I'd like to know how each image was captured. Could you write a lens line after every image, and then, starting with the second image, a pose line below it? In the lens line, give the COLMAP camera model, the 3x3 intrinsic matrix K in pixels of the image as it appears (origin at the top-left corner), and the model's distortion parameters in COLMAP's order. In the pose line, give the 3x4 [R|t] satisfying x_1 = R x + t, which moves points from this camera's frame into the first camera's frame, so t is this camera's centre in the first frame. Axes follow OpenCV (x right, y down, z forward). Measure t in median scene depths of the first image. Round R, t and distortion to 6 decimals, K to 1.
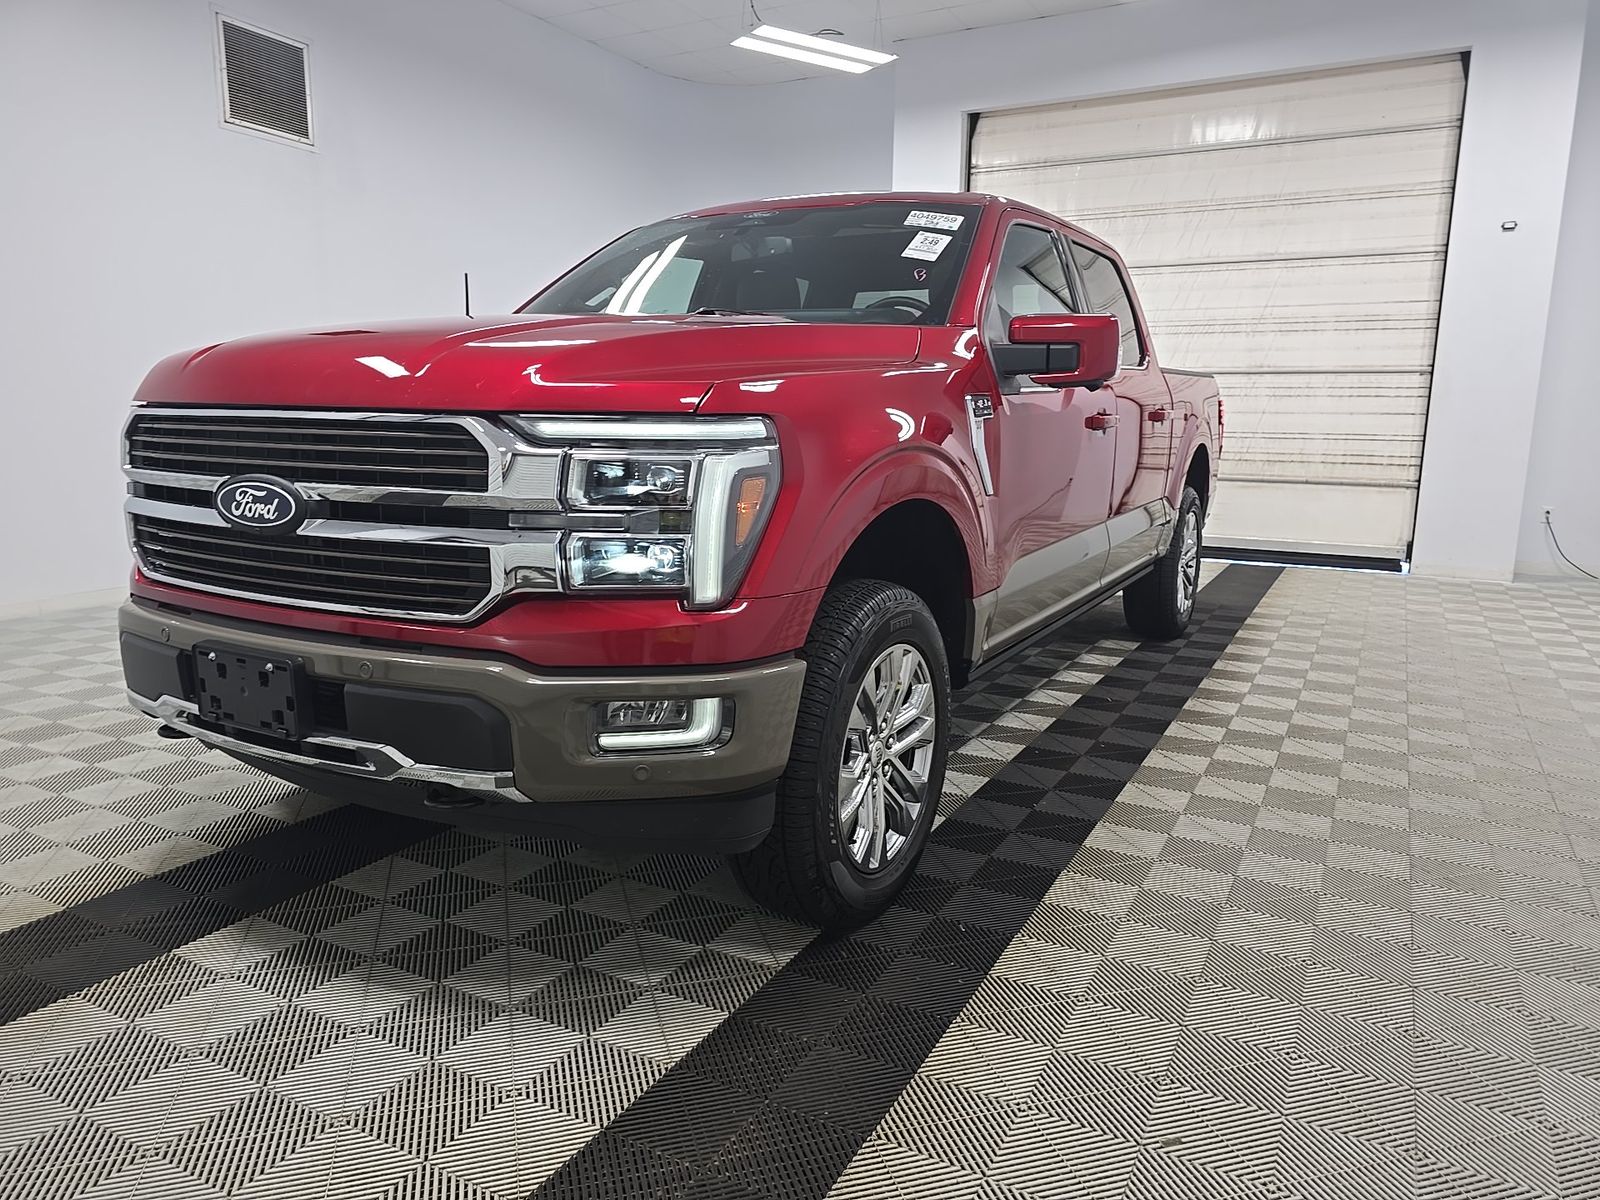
lens RADIAL K [[1082.9, 0, 809.4], [0, 1082.9, 600.4], [0, 0, 1]] dist [0.064521, -0.050932]
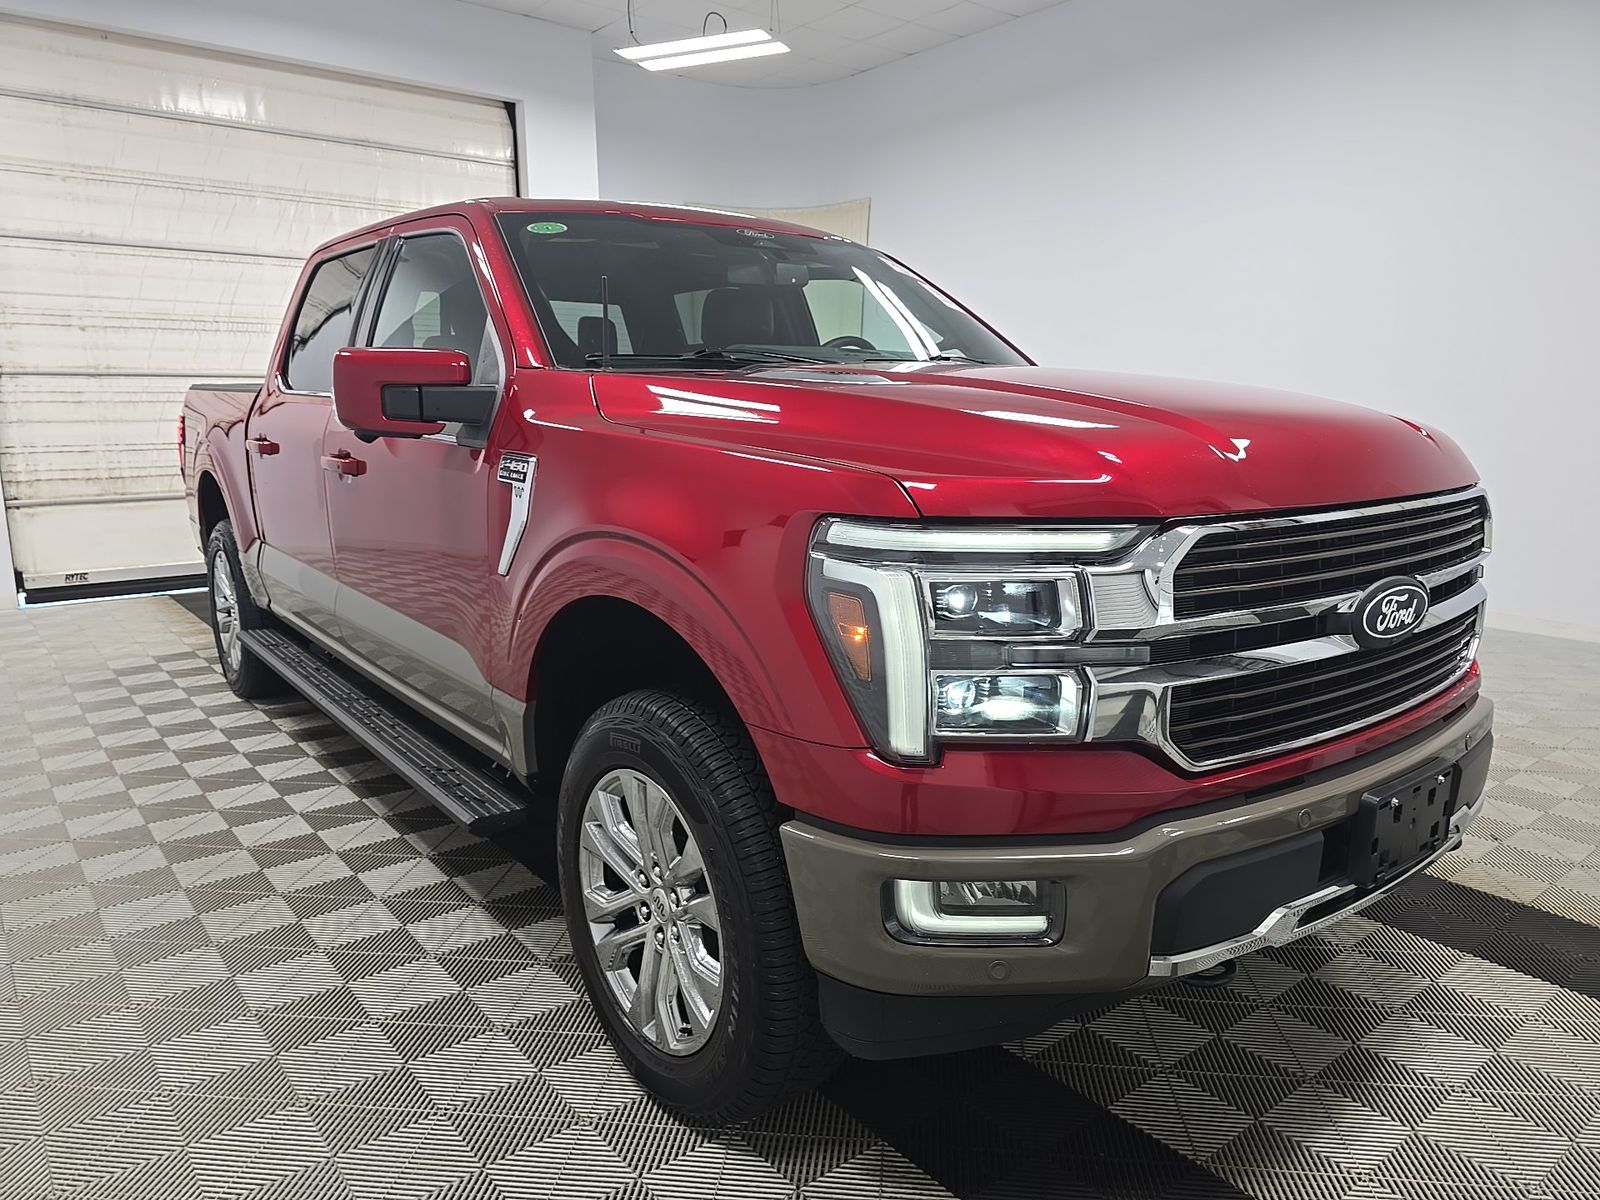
lens RADIAL K [[1082.9, 0, 809.4], [0, 1082.9, 600.4], [0, 0, 1]] dist [0.064521, -0.050932]
pose [[0.378039, -0.186845, 0.906739, -1.289077], [0.172002, 0.976545, 0.129518, -0.253788], [-0.909671, 0.106998, 0.401309, 0.943595]]
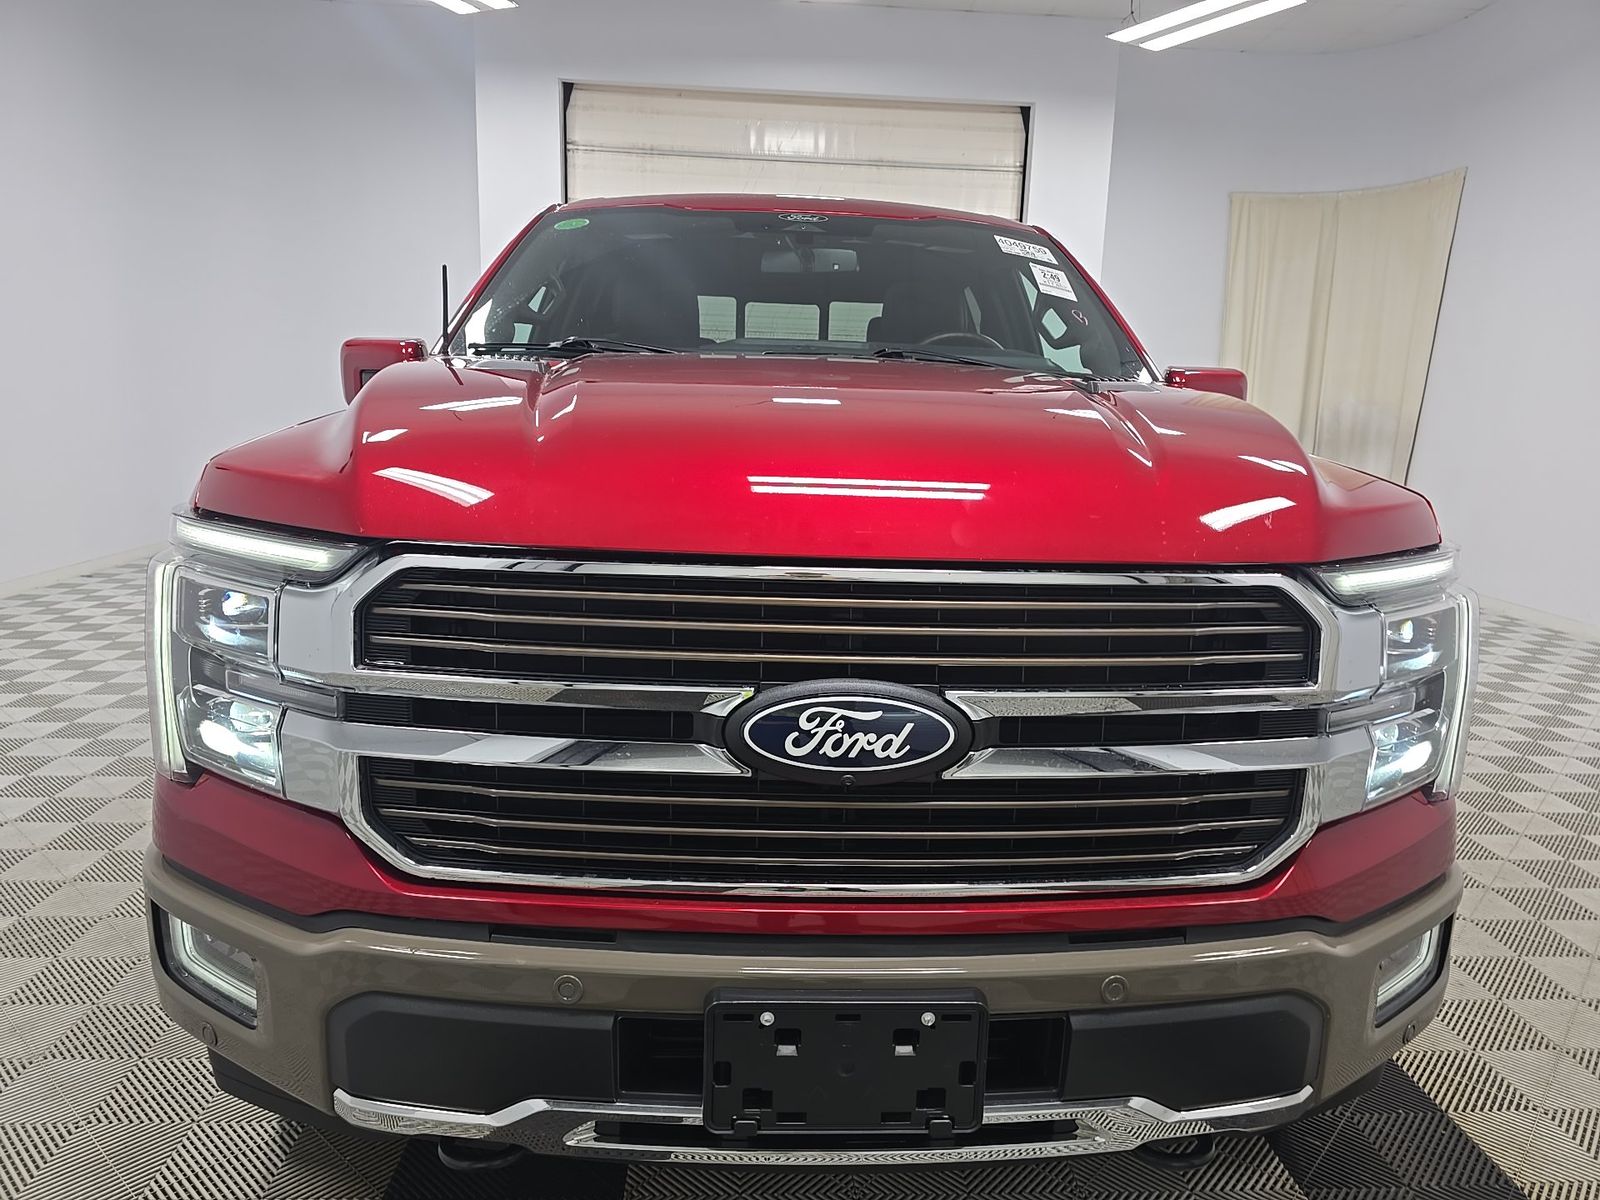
lens RADIAL K [[1082.9, 0, 809.4], [0, 1082.9, 600.4], [0, 0, 1]] dist [0.064521, -0.050932]
pose [[0.846798, -0.084764, 0.525118, -0.710501], [0.073668, 0.996396, 0.042041, -0.158923], [-0.526789, 0.003084, 0.849991, 0.474005]]
